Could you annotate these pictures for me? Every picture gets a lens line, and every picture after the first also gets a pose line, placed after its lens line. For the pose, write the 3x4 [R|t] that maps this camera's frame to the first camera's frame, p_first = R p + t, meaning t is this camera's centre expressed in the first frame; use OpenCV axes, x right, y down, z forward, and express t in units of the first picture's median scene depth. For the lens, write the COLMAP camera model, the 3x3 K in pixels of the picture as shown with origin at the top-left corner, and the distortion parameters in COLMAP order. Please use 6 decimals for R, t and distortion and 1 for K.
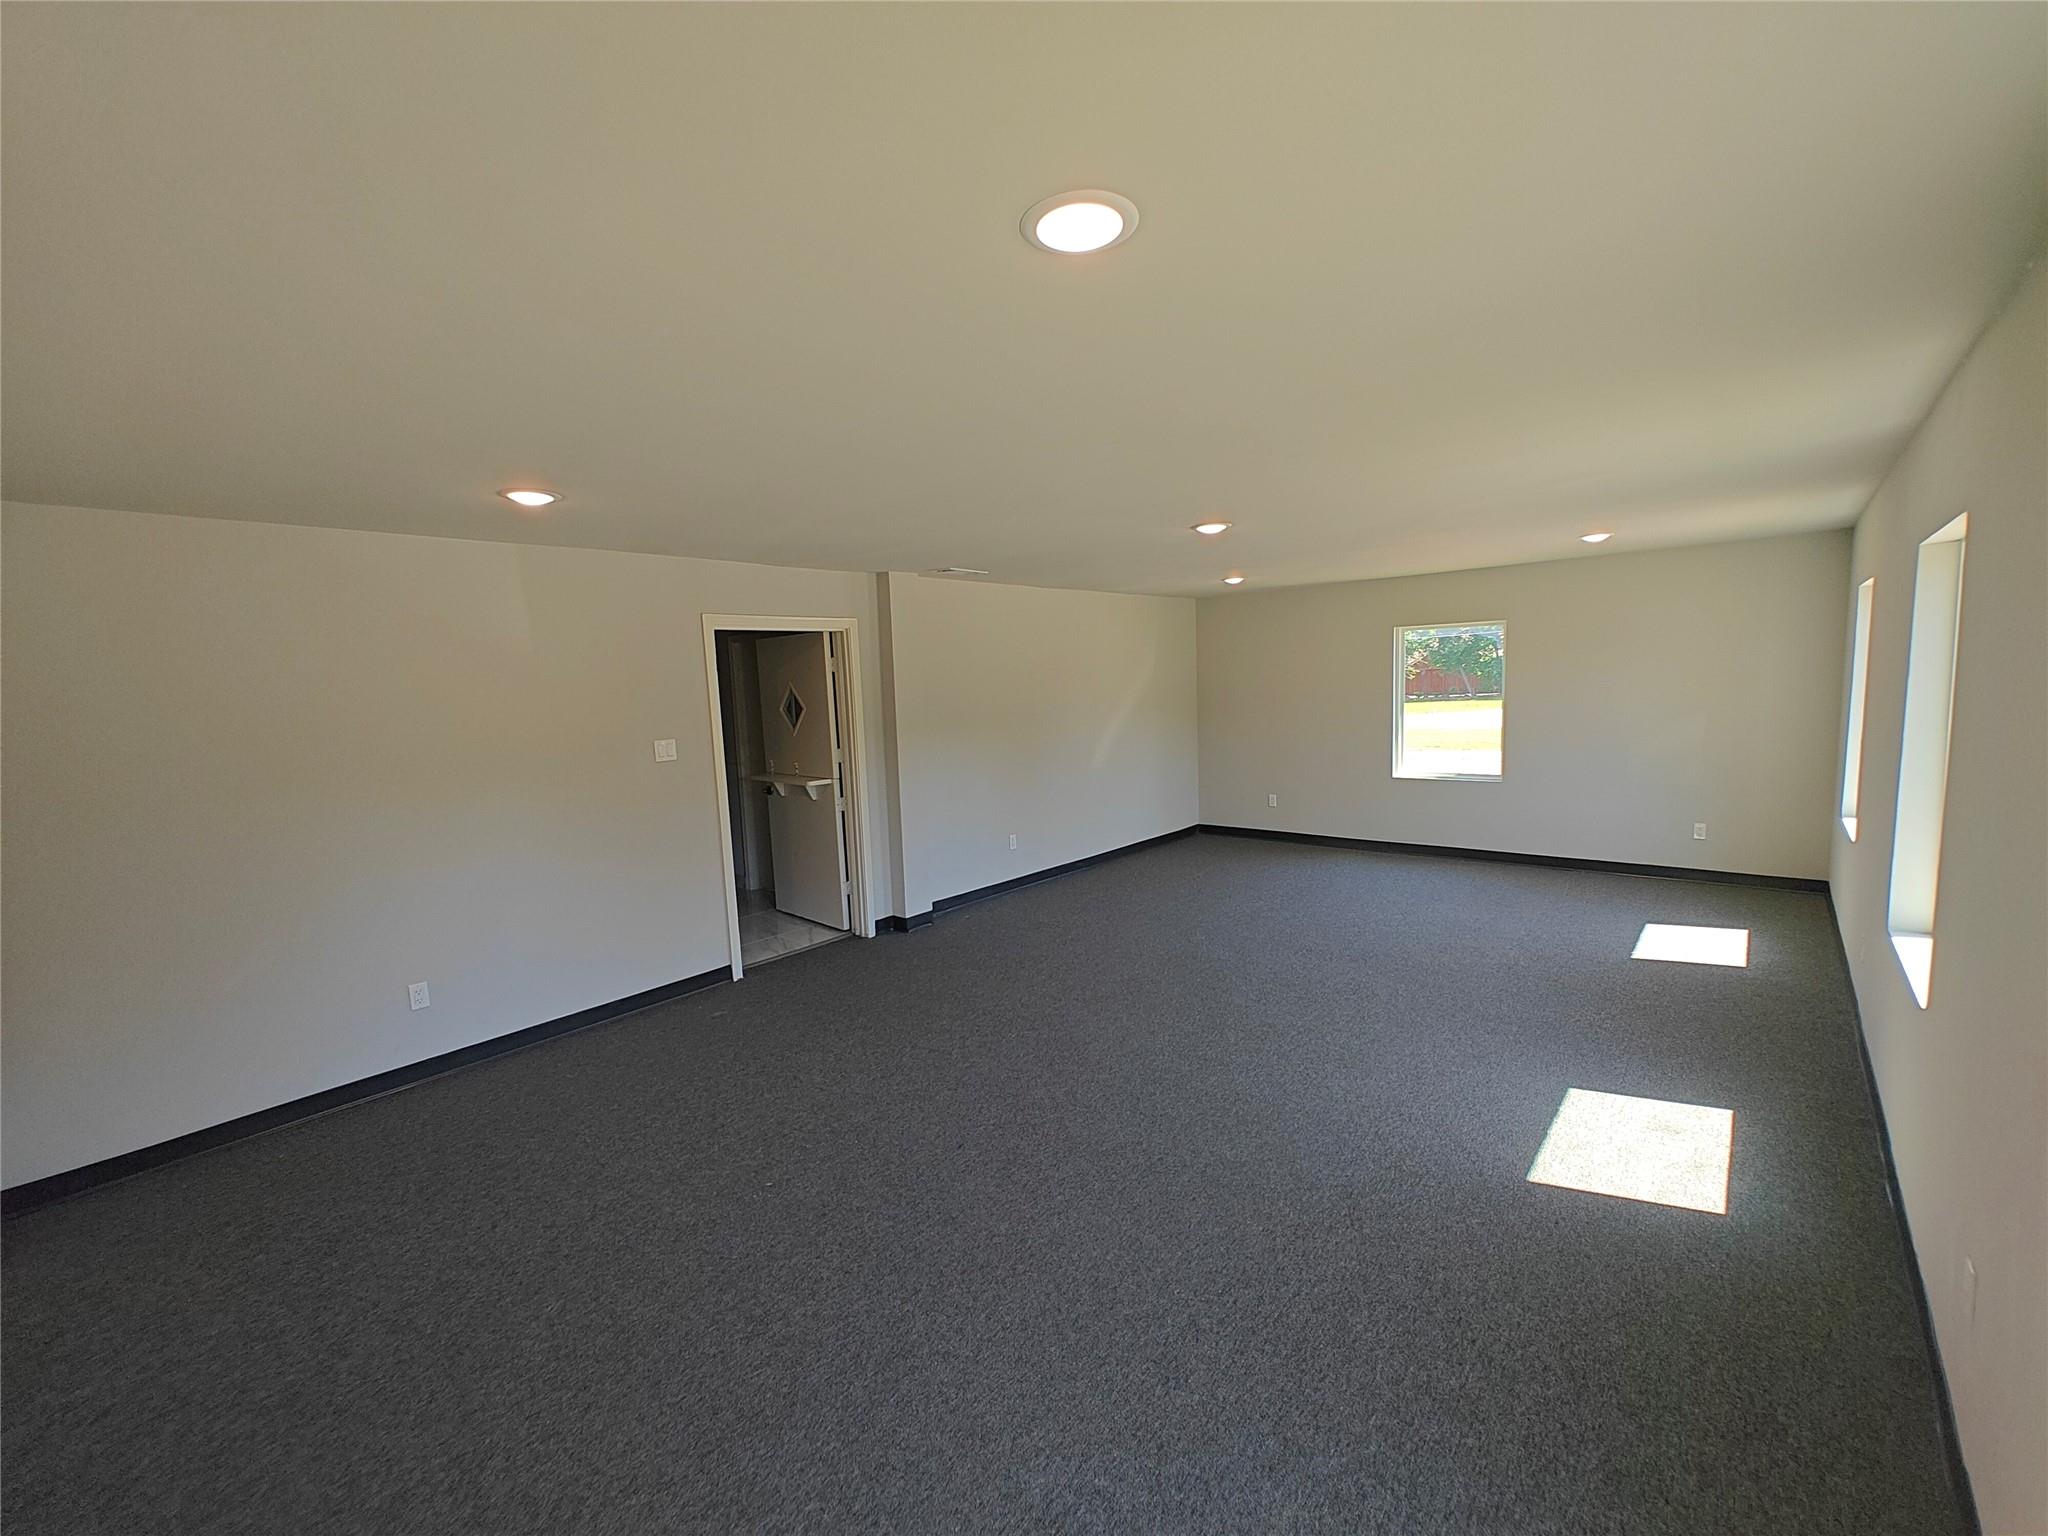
lens RADIAL K [[864.9, 0, 1039.4], [0, 864.9, 769.1], [0, 0, 1]] dist [-0.002009, 0.000380]
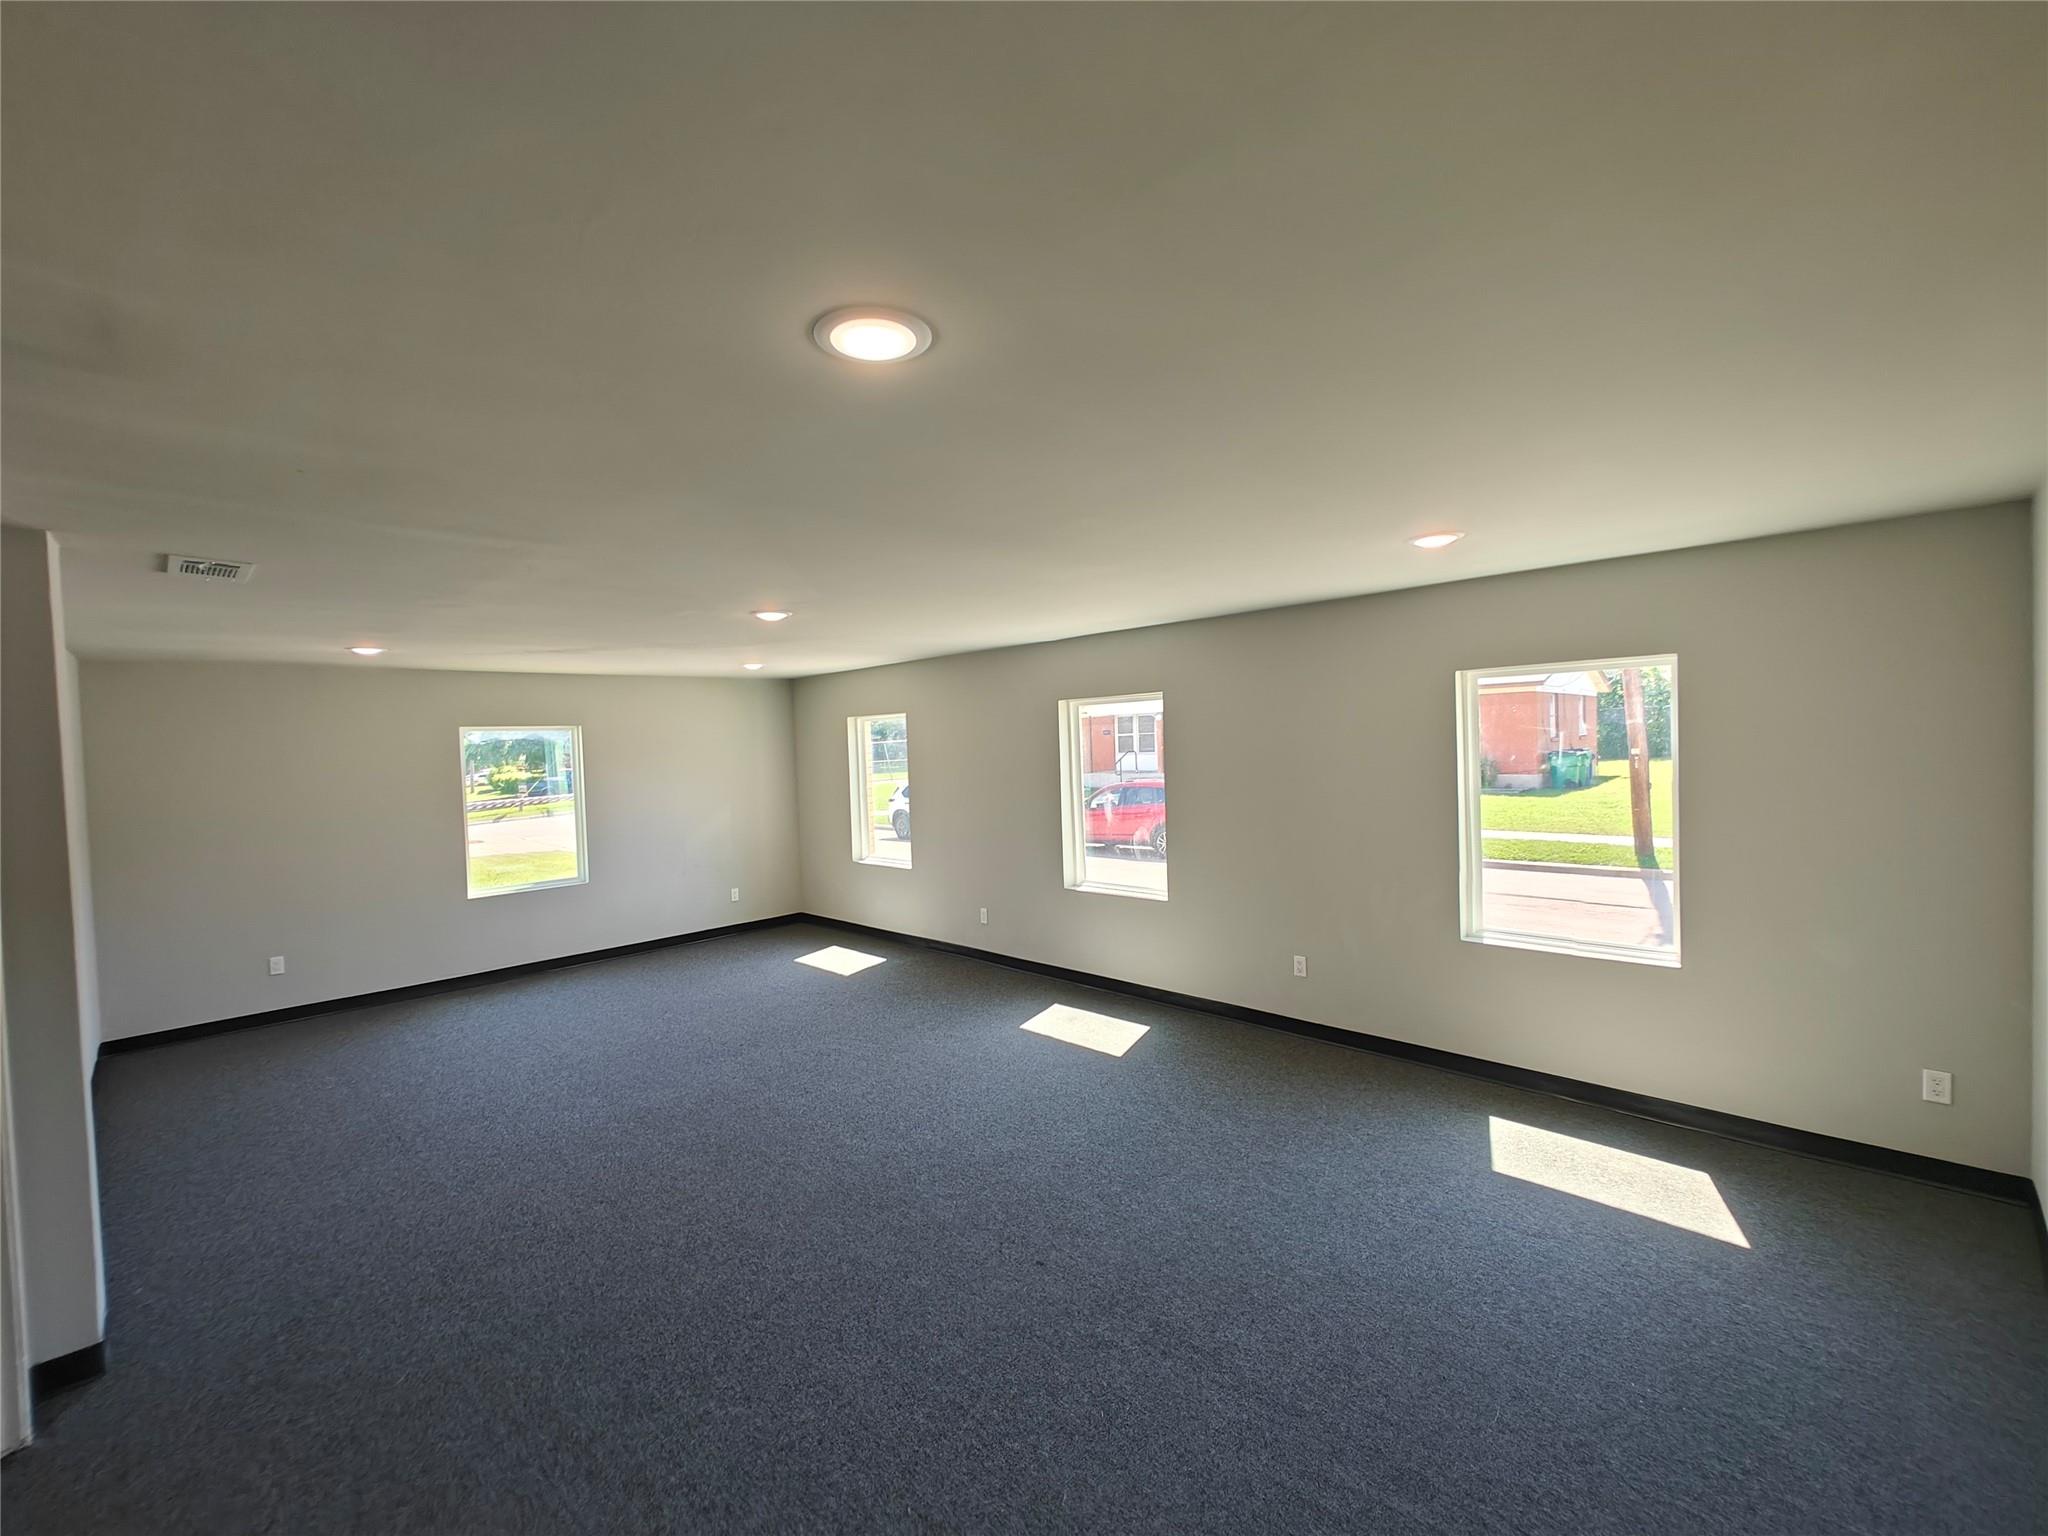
lens RADIAL K [[864.9, 0, 1039.4], [0, 864.9, 769.1], [0, 0, 1]] dist [-0.002009, 0.000380]
pose [[0.059689, 0.005837, 0.998200, -0.628744], [0.139427, 0.990132, -0.014127, -0.040131], [-0.988432, 0.140019, 0.058286, 0.551195]]
